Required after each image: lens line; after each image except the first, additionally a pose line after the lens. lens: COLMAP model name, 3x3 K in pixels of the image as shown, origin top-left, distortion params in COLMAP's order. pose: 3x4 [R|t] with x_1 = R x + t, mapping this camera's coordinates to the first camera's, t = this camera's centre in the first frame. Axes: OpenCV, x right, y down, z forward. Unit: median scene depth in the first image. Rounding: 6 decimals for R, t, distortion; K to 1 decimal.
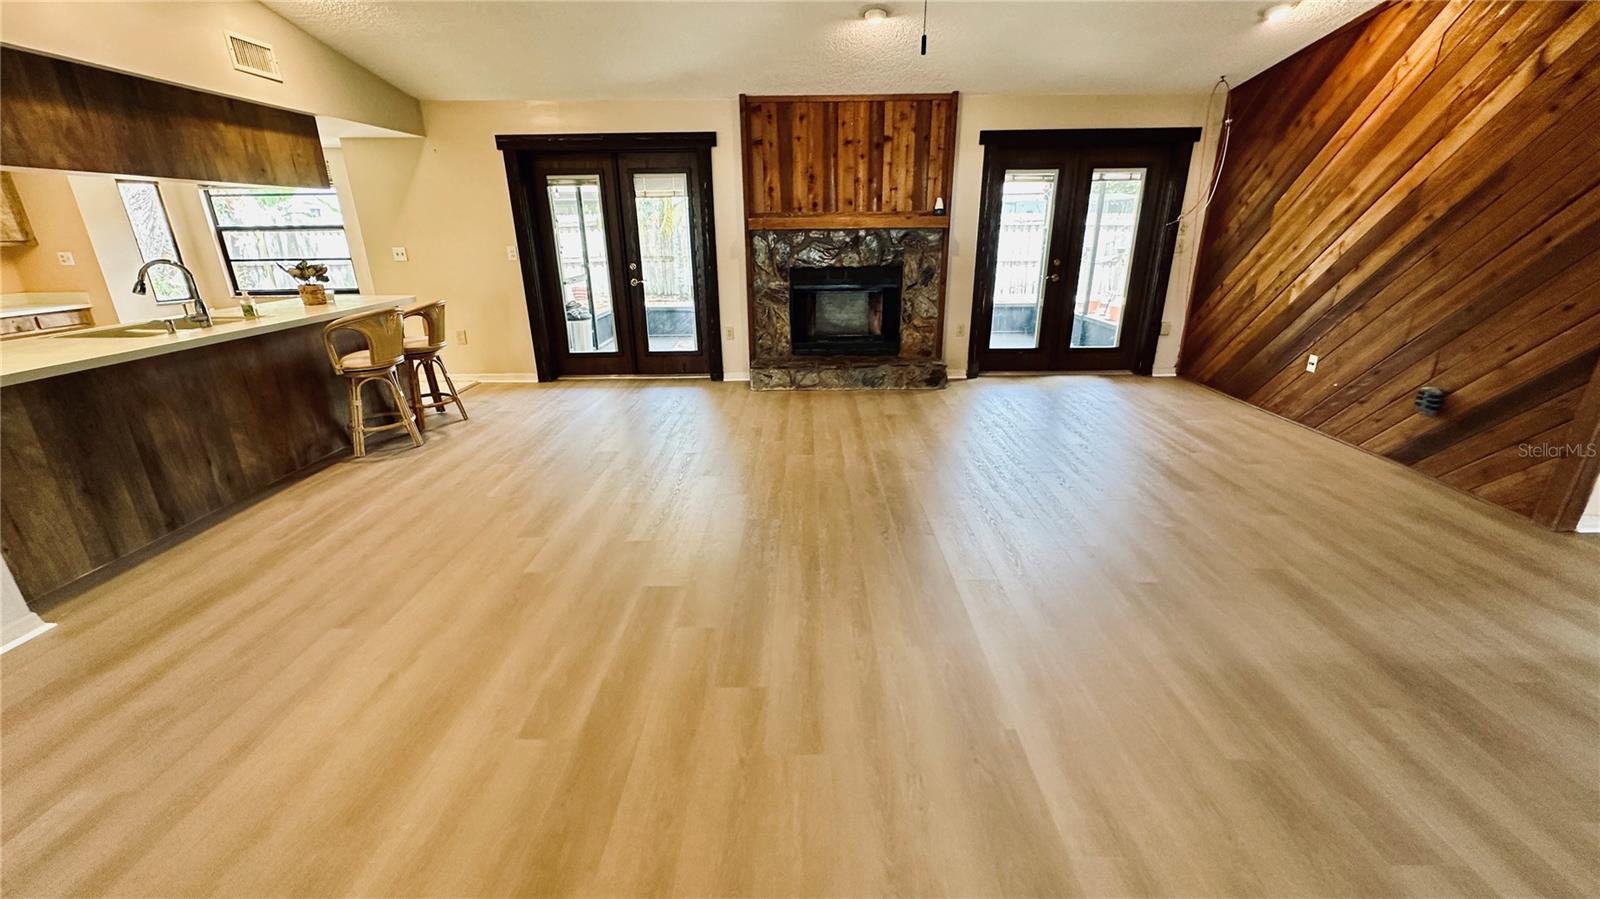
lens RADIAL K [[633.3, 0, 801.1], [0, 633.3, 449.7], [0, 0, 1]] dist [-0.001179, -0.000180]
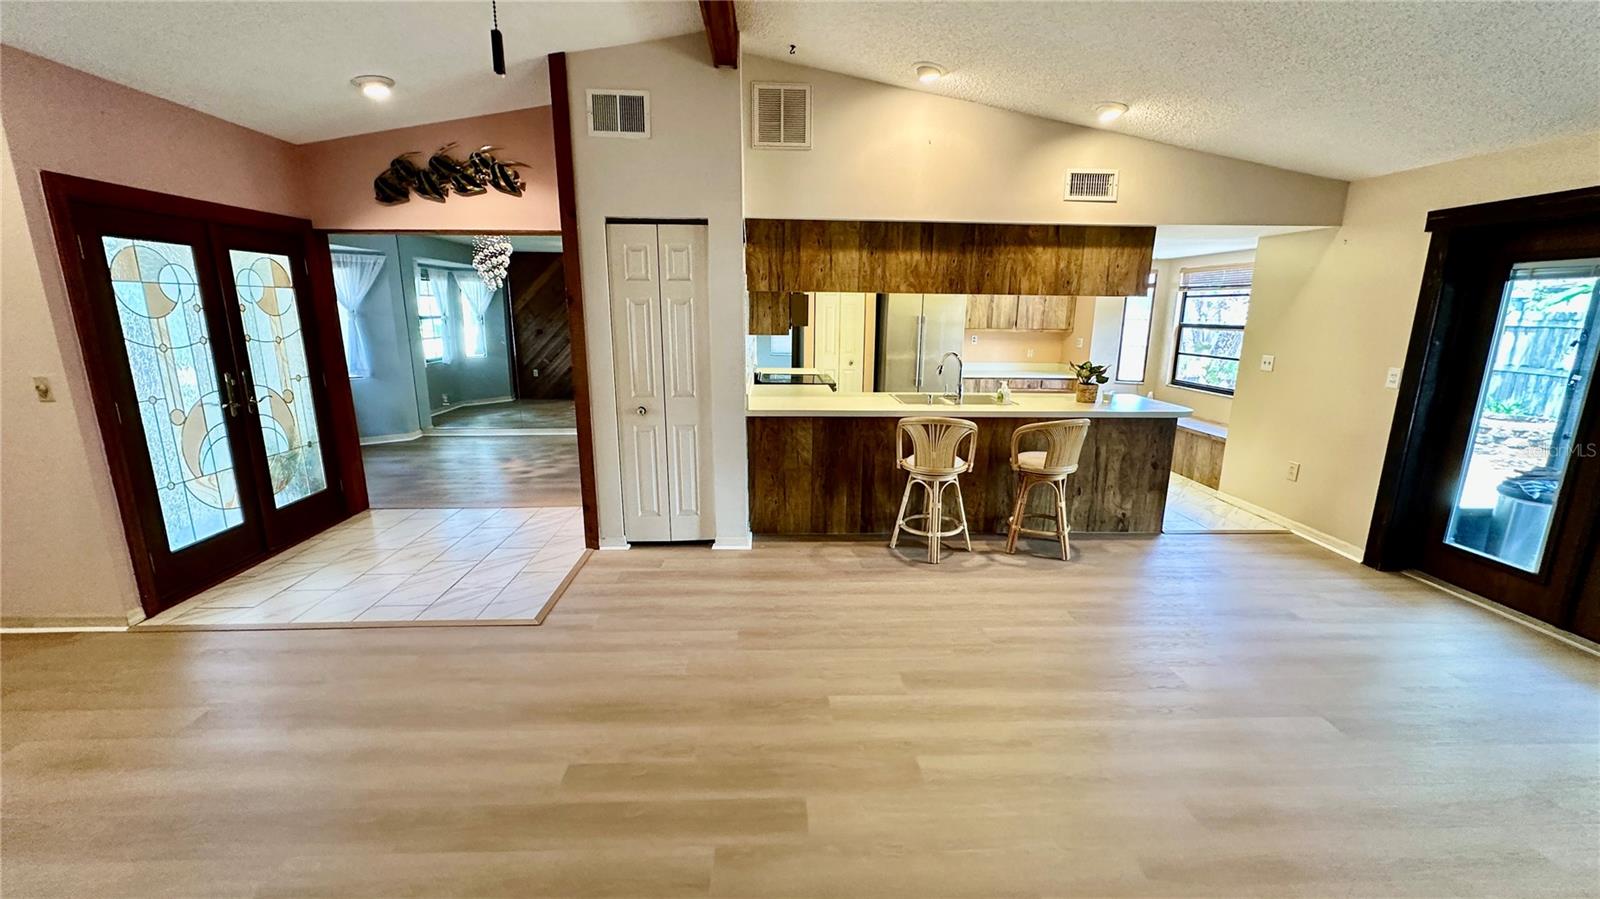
lens RADIAL K [[633.3, 0, 800.1], [0, 633.3, 449.4], [0, 0, 1]] dist [-0.001179, -0.000180]
pose [[0.044314, 0.228625, -0.972506, 0.206861], [-0.347383, 0.916241, 0.199568, -0.165604], [0.936676, 0.328988, 0.120023, 0.373062]]
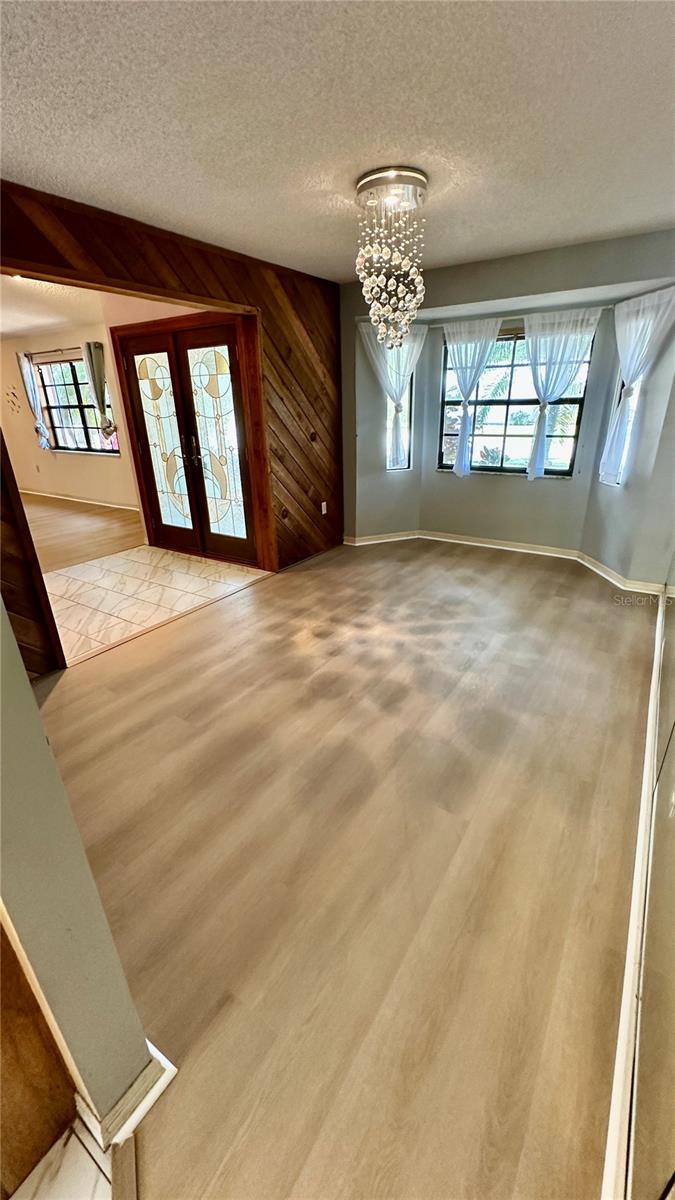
lens RADIAL K [[475.0, 0, 335.8], [0, 475.0, 600.1], [0, 0, 1]] dist [-0.001179, -0.000180]
pose [[-0.836004, -0.187882, 0.515556, -1.222135], [0.215808, 0.751262, 0.623725, -0.131175], [-0.504504, 0.632698, -0.587511, 0.375458]]
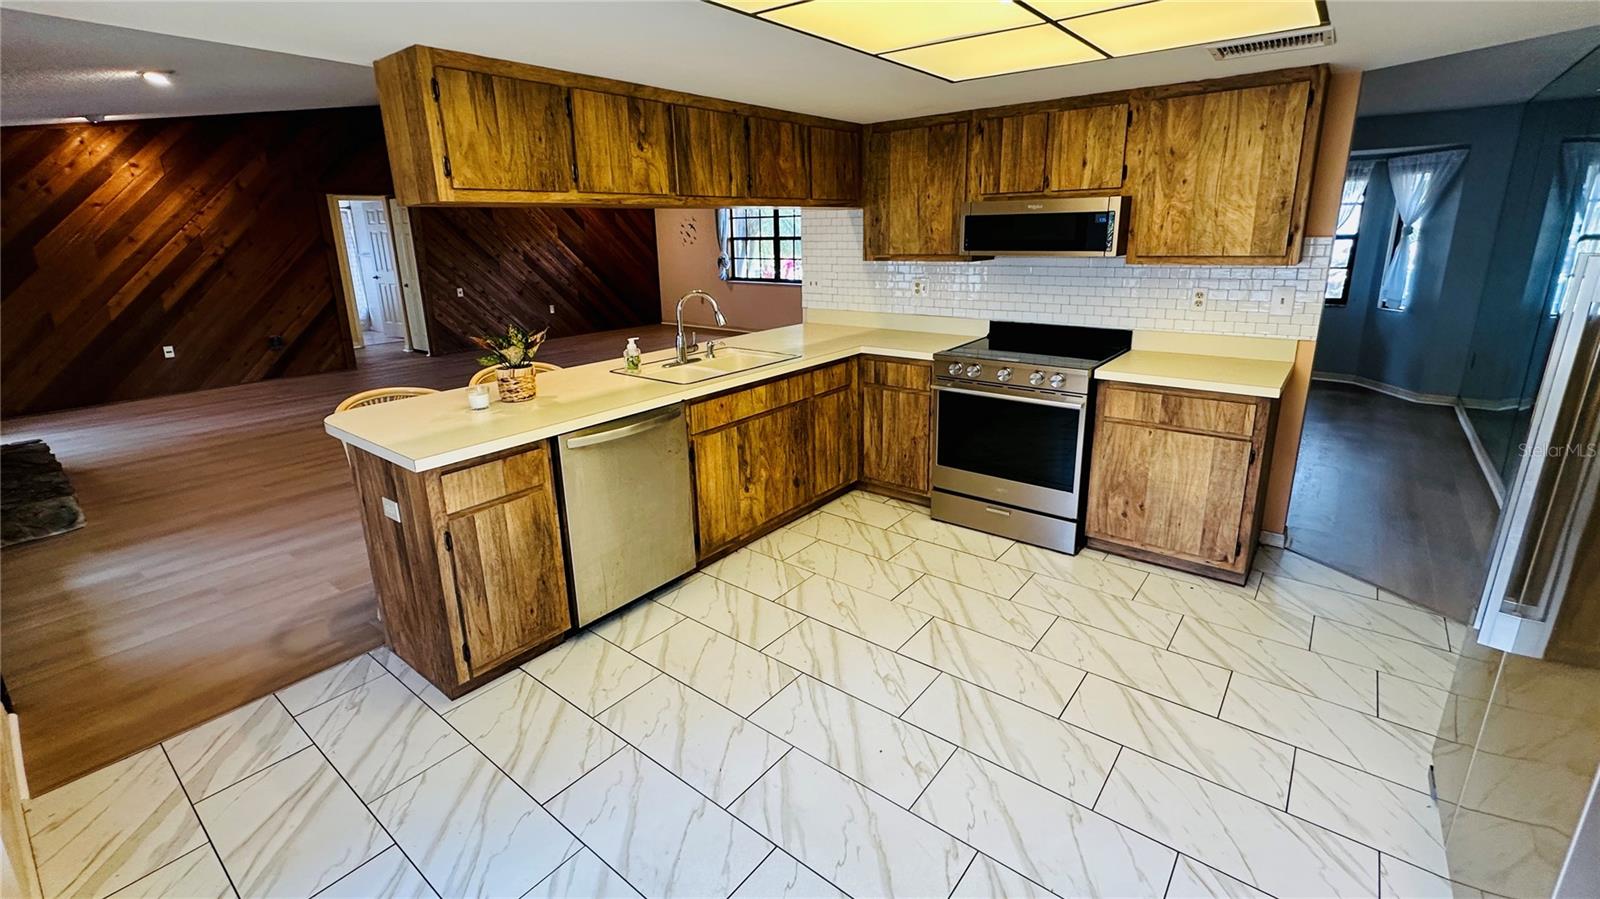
lens RADIAL K [[689.2, 0, 796.2], [0, 689.2, 407.5], [0, 0, 1]] dist [-0.001357, 0.000691]
pose [[-0.780088, -0.133360, 0.611292, -1.110431], [0.236345, 0.841822, 0.485260, -0.385844], [-0.579313, 0.523021, -0.625176, 1.028238]]
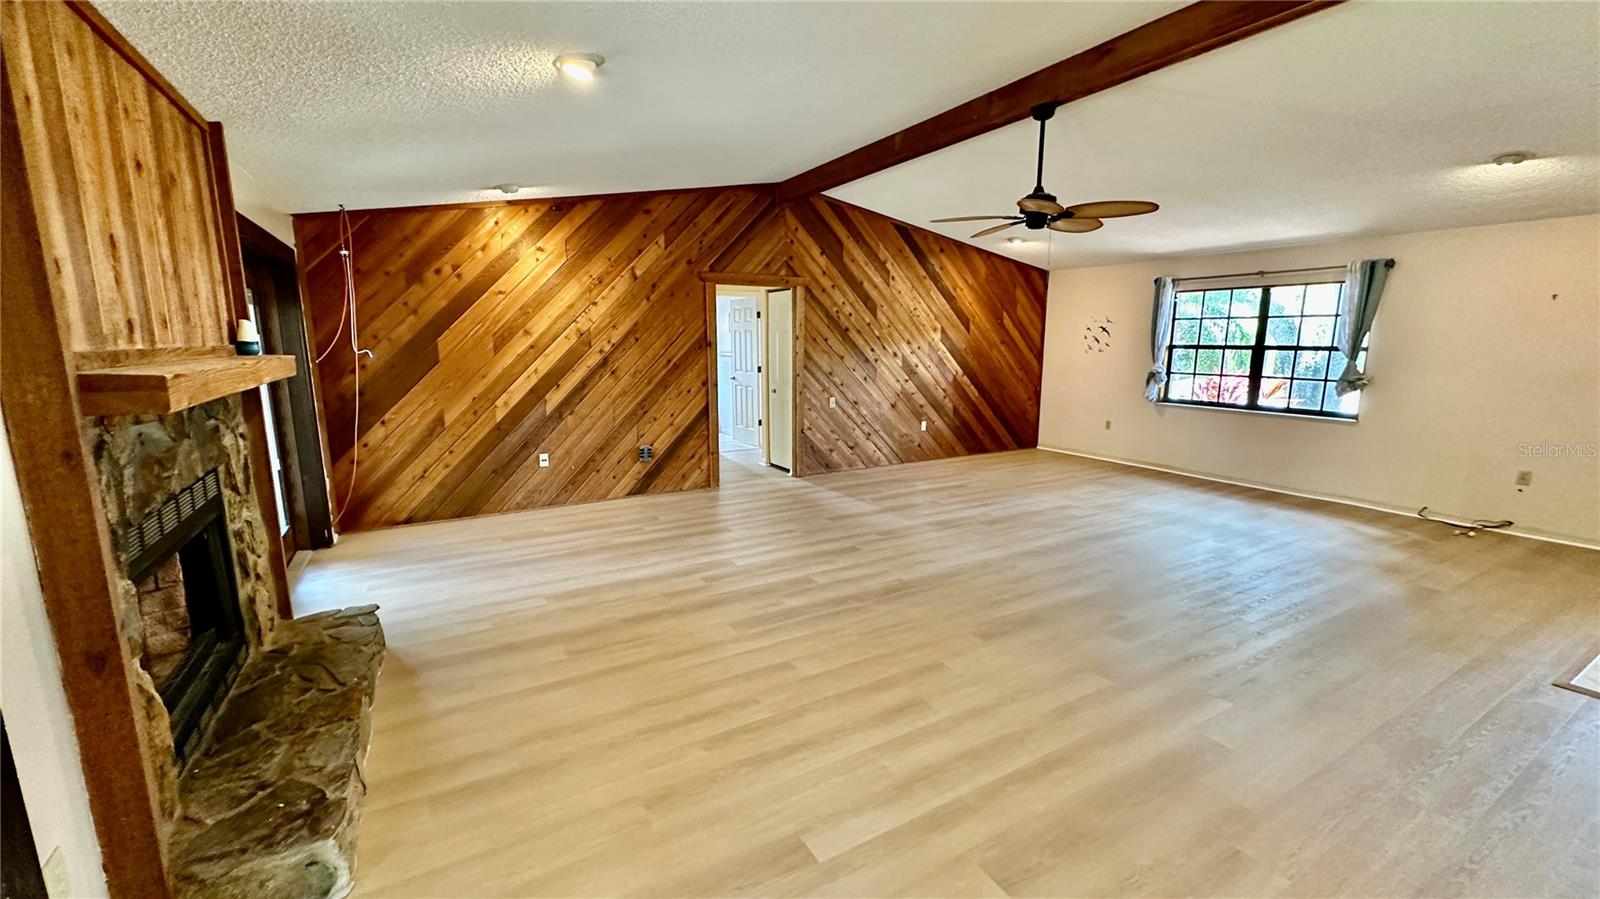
lens RADIAL K [[633.3, 0, 802.7], [0, 633.3, 445.8], [0, 0, 1]] dist [-0.001179, -0.000180]
pose [[-0.505307, -0.134503, 0.852393, -0.453206], [0.297686, 0.899973, 0.318482, -0.347649], [-0.809968, 0.414676, -0.414723, 0.920851]]
